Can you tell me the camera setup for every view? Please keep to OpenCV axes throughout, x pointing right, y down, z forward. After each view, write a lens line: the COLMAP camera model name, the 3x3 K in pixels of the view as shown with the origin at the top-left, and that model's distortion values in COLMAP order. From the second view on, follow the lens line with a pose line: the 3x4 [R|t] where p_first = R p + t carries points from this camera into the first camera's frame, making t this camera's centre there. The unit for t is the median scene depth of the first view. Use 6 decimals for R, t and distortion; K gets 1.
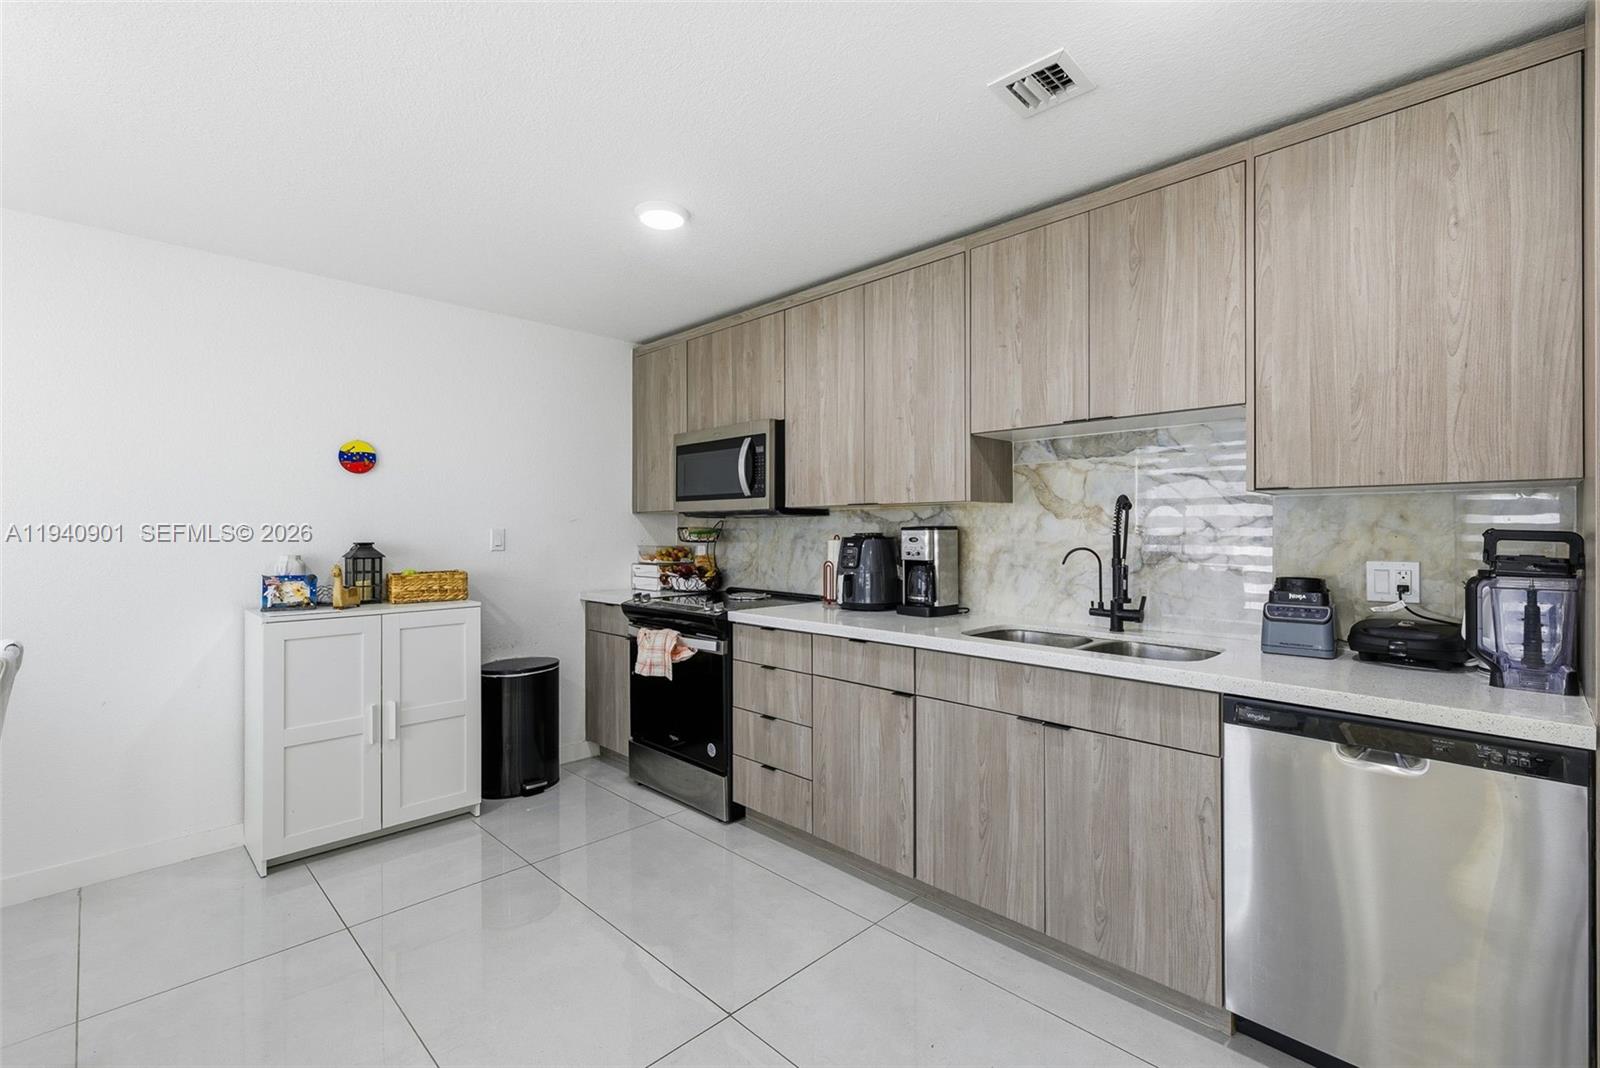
lens RADIAL K [[709.8, 0, 802.2], [0, 709.8, 529.3], [0, 0, 1]] dist [-0.001209, 0.000733]
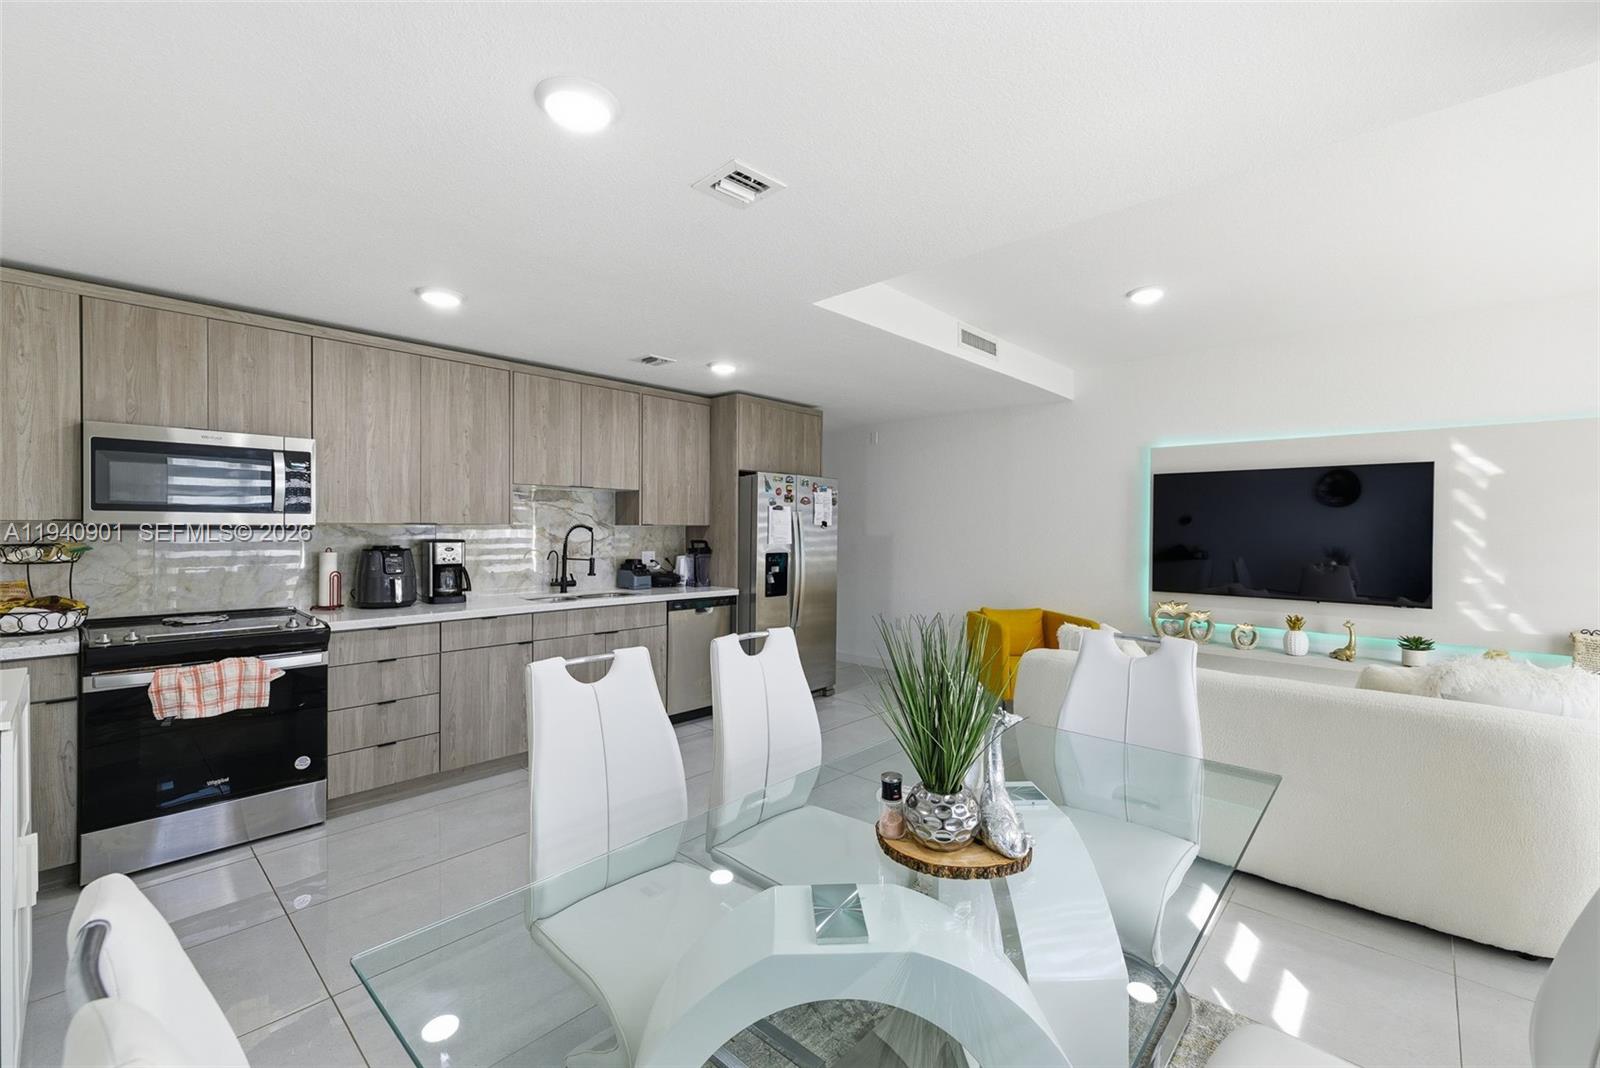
lens RADIAL K [[665.7, 0, 797.4], [0, 665.7, 532.0], [0, 0, 1]] dist [0.005961, -0.000893]
pose [[-0.032589, -0.006878, 0.999445, -1.238592], [-0.007137, 0.999952, 0.006649, -0.035102], [-0.999443, -0.006917, -0.032637, 0.364209]]
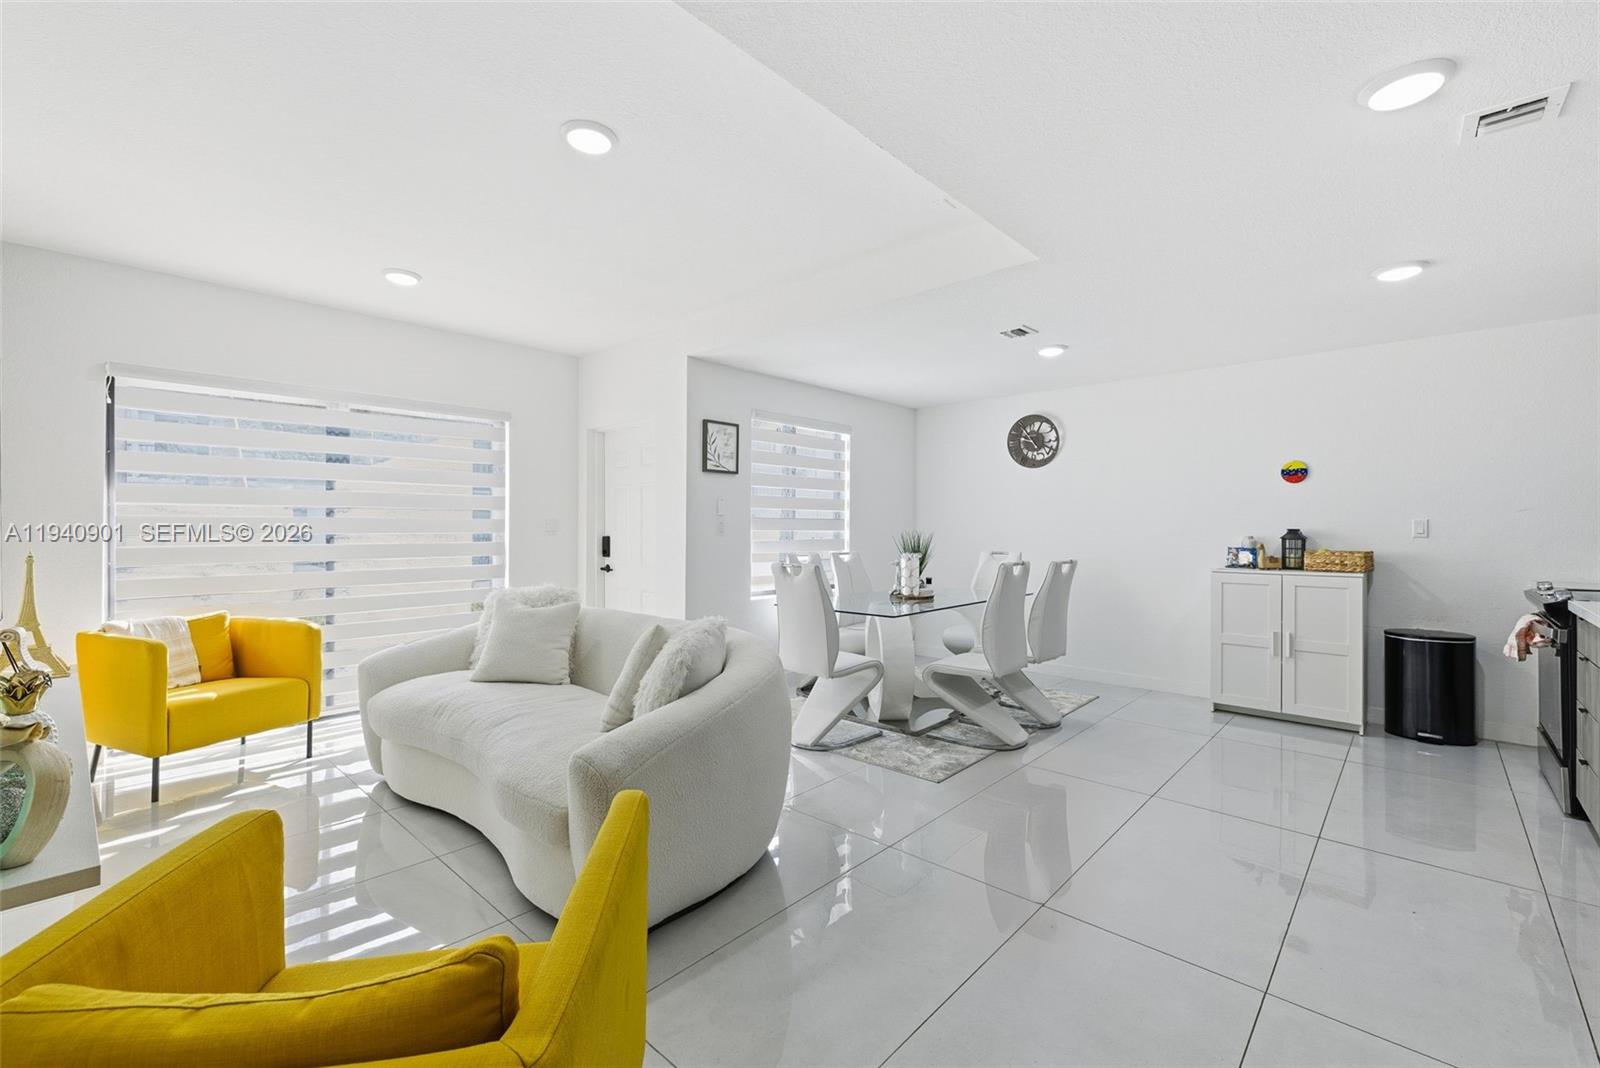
lens RADIAL K [[665.7, 0, 812.7], [0, 665.7, 528.5], [0, 0, 1]] dist [0.005961, -0.000893]
pose [[0.048959, 0.004065, -0.998793, 0.846732], [0.000734, 0.999991, 0.004106, 0.012472], [0.998801, -0.000935, 0.048956, -0.100478]]
